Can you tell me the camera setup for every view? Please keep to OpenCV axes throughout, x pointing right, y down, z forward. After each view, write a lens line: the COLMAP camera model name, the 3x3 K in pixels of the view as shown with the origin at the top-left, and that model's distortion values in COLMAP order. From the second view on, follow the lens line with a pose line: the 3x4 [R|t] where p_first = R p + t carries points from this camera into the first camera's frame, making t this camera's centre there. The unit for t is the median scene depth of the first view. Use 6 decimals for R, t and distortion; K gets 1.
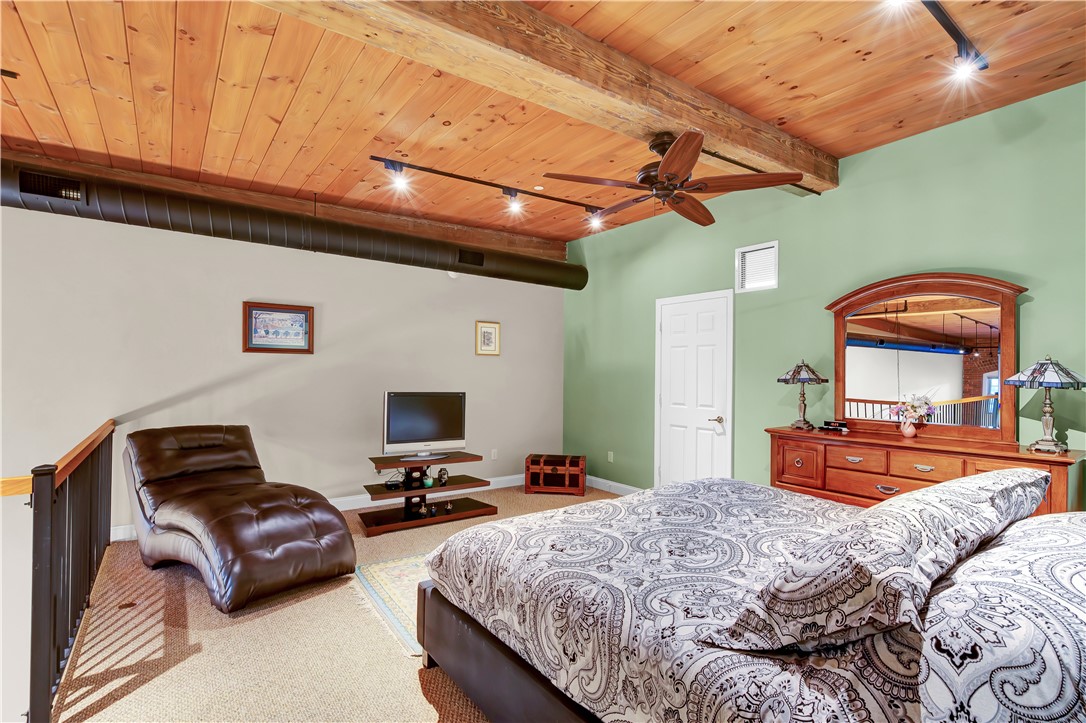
lens RADIAL K [[521.9, 0, 541.8], [0, 521.9, 368.9], [0, 0, 1]] dist [-0.005417, 0.000324]
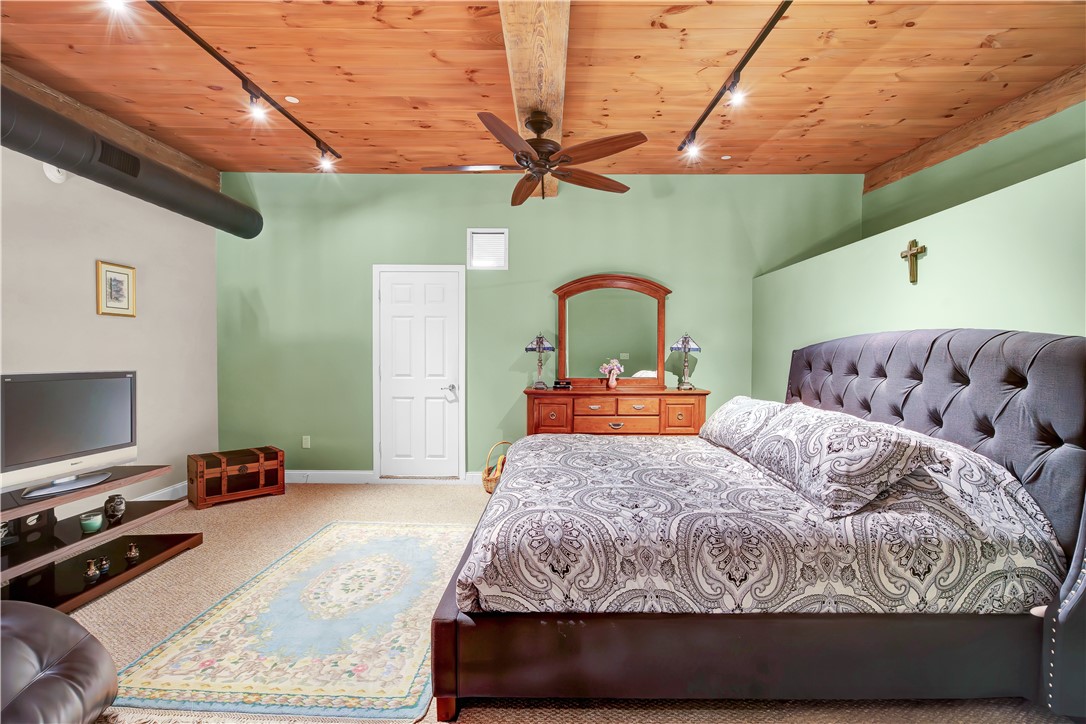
lens RADIAL K [[510.9, 0, 543.0], [0, 510.9, 362.0], [0, 0, 1]] dist [-0.003543, 0.000053]
pose [[0.580412, -0.022941, 0.814000, -0.520942], [-0.004387, 0.999501, 0.031297, 0.015971], [-0.814311, -0.021736, 0.580021, 0.328948]]
